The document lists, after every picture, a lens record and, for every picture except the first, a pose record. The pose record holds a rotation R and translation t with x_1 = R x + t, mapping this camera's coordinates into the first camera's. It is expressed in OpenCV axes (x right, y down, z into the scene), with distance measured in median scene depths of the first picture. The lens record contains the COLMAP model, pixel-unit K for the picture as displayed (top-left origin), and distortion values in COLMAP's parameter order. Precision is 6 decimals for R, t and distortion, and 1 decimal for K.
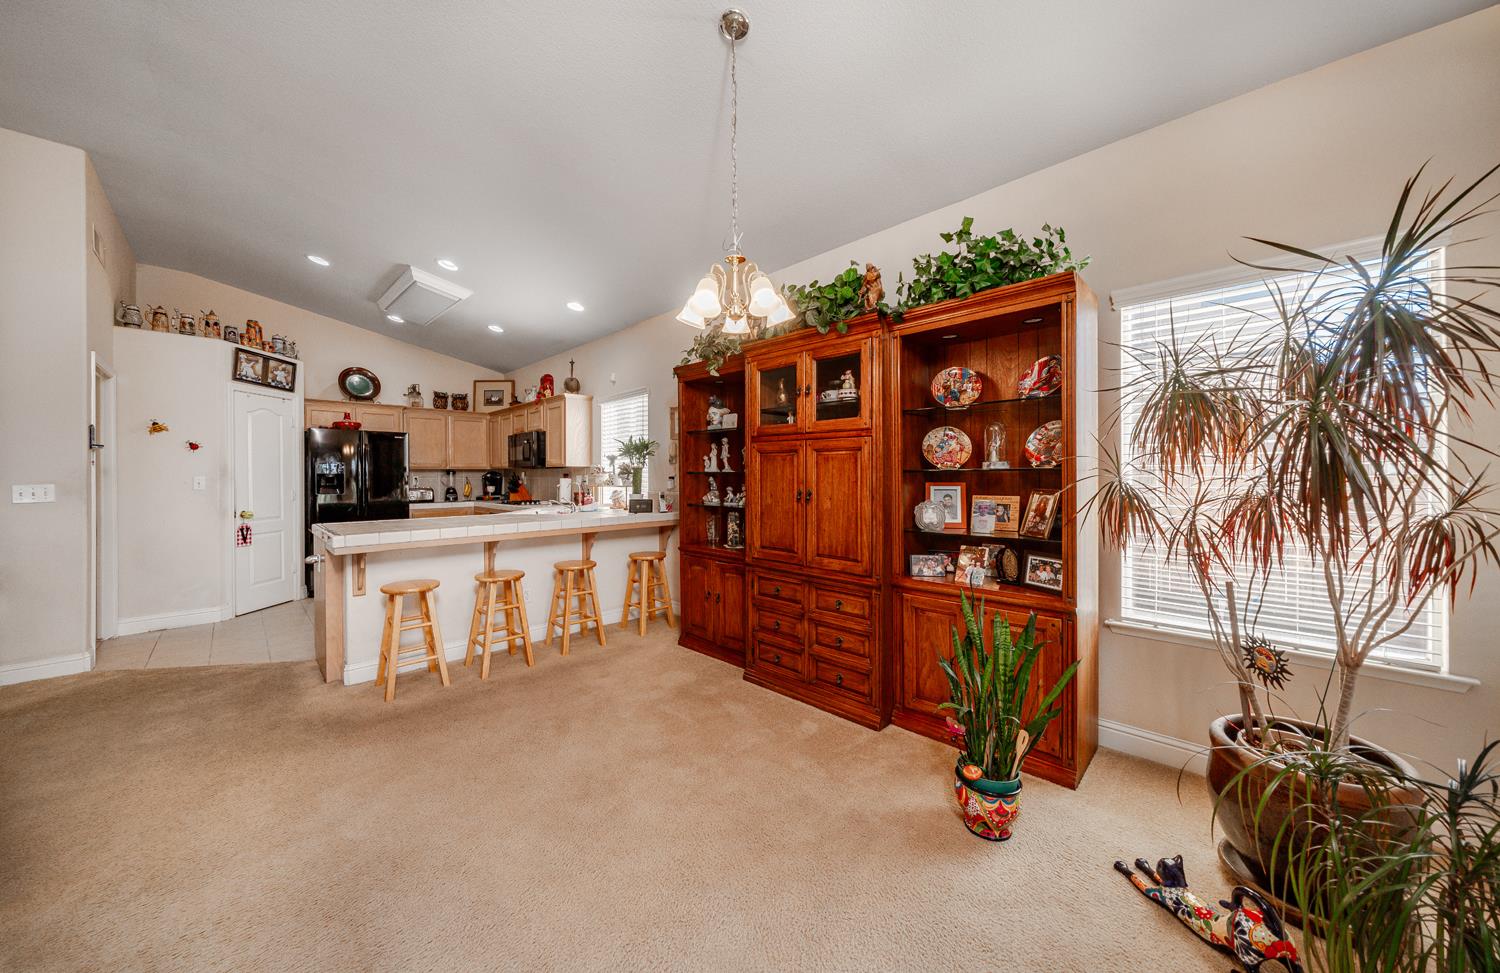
lens RADIAL K [[521.5, 0, 751.4], [0, 521.5, 475.2], [0, 0, 1]] dist [-0.009747, -0.000198]
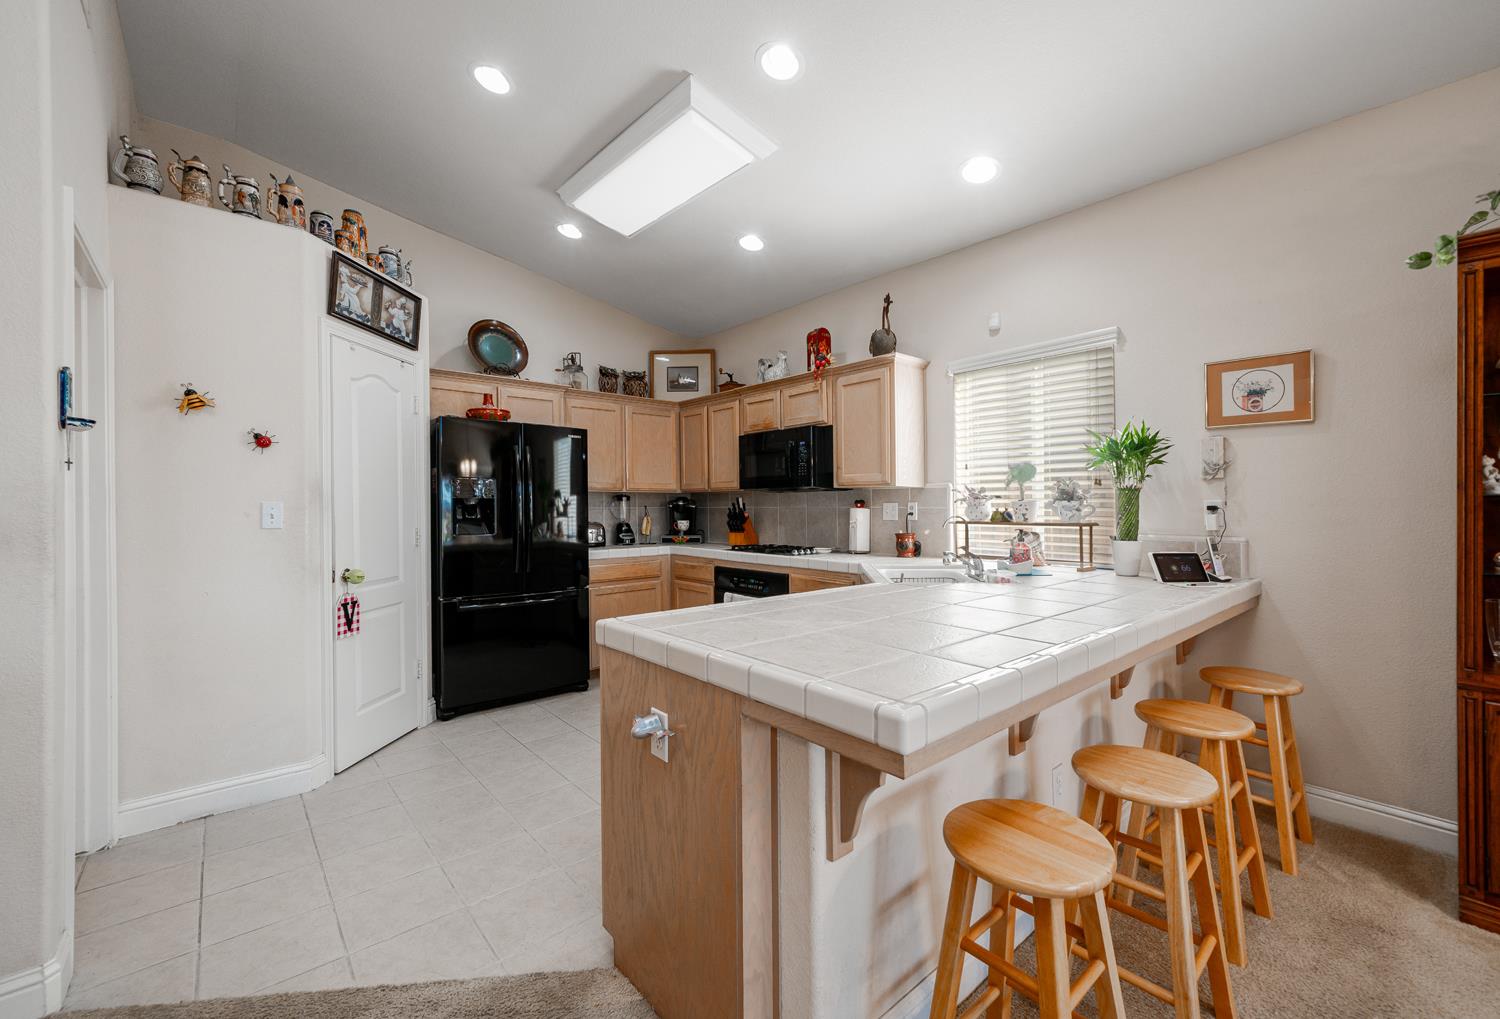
lens RADIAL K [[626.6, 0, 787.2], [0, 626.6, 508.8], [0, 0, 1]] dist [-0.000817, 0.000139]
pose [[0.998823, 0.004248, -0.048320, -0.410800], [-0.003937, 0.999971, 0.006527, 0.002304], [0.048346, -0.006329, 0.998811, 0.316030]]
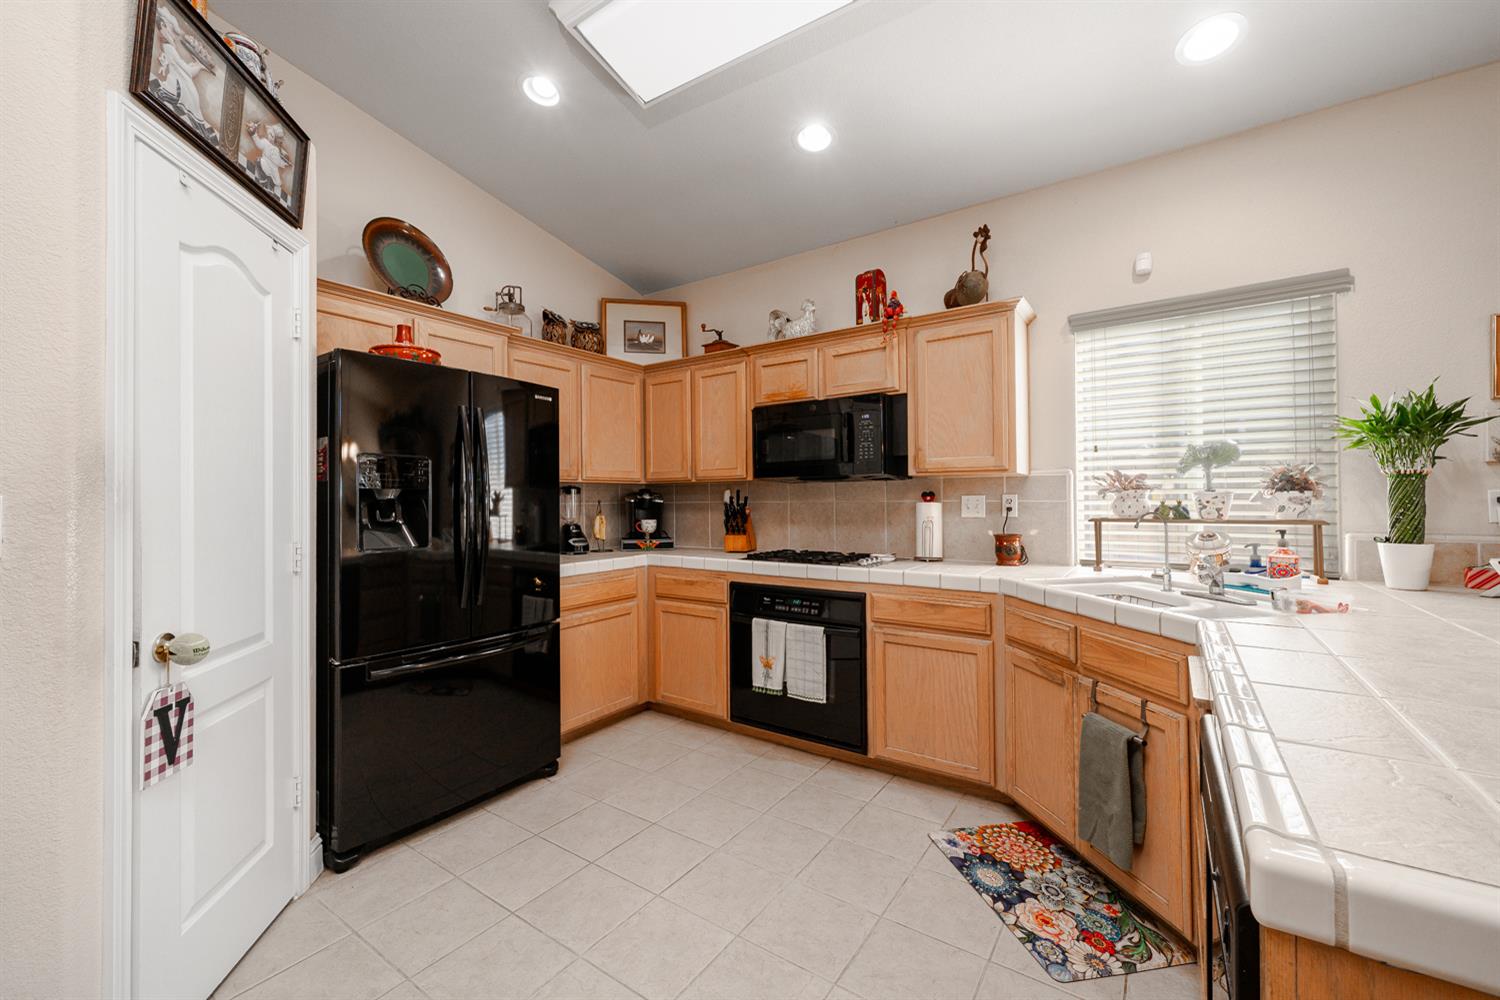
lens RADIAL K [[602.3, 0, 753.9], [0, 602.3, 491.5], [0, 0, 1]] dist [-0.000053, 0.000368]
pose [[0.983639, 0.002472, 0.180134, -0.609083], [0.000026, 0.999904, -0.013862, 0.003730], [-0.180151, 0.013640, 0.983544, 0.532930]]
